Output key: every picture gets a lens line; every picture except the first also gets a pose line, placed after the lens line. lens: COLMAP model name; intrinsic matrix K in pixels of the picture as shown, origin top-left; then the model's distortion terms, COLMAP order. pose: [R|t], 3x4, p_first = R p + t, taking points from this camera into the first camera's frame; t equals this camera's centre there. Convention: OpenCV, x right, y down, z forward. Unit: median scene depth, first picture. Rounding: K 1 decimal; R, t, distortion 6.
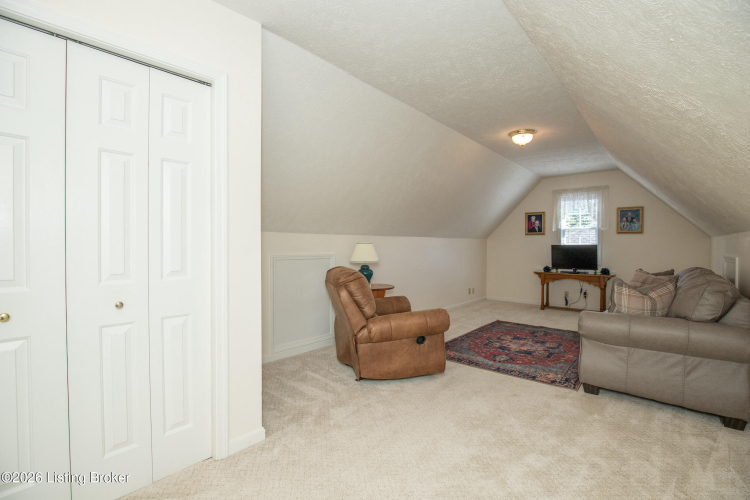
lens RADIAL K [[340.9, 0, 375.0], [0, 340.9, 250.0], [0, 0, 1]] dist [-0.029396, 0.000133]
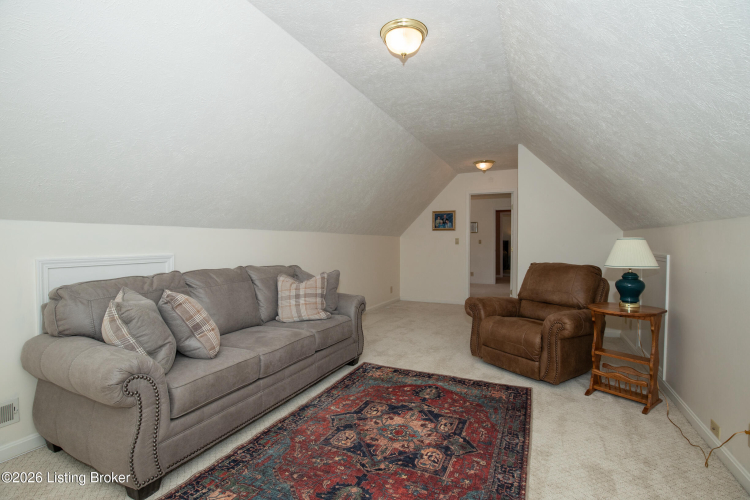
lens RADIAL K [[340.9, 0, 375.0], [0, 340.9, 250.0], [0, 0, 1]] dist [-0.029396, 0.000133]
pose [[-0.960141, 0.007094, -0.279426, 0.680968], [-0.002659, 0.999401, 0.034507, -0.018773], [0.279504, 0.033874, -0.959547, 1.637755]]
